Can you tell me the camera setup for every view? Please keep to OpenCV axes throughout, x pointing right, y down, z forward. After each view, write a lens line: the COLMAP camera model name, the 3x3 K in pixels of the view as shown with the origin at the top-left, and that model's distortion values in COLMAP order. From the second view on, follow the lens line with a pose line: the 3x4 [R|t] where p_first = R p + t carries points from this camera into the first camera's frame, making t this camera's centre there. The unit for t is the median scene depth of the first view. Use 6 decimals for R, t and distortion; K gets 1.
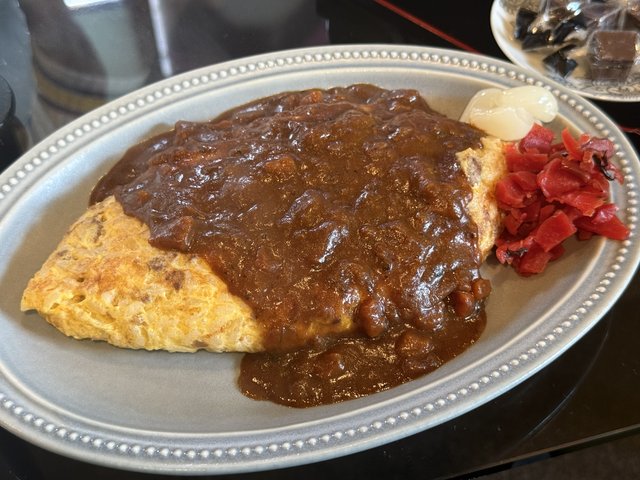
lens RADIAL K [[889.9, 0, 314.3], [0, 889.9, 240.7], [0, 0, 1]] dist [0.021369, 0.000000]
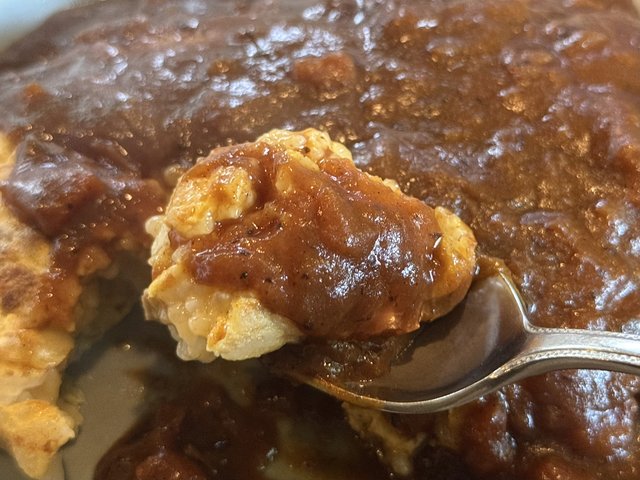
lens RADIAL K [[889.9, 0, 321.4], [0, 889.9, 236.4], [0, 0, 1]] dist [0.021369, 0.000000]
pose [[0.984044, 0.126359, -0.125261, 0.033224], [-0.125068, 0.991982, 0.018145, -0.002941], [0.126550, -0.002189, 0.991958, 0.536518]]
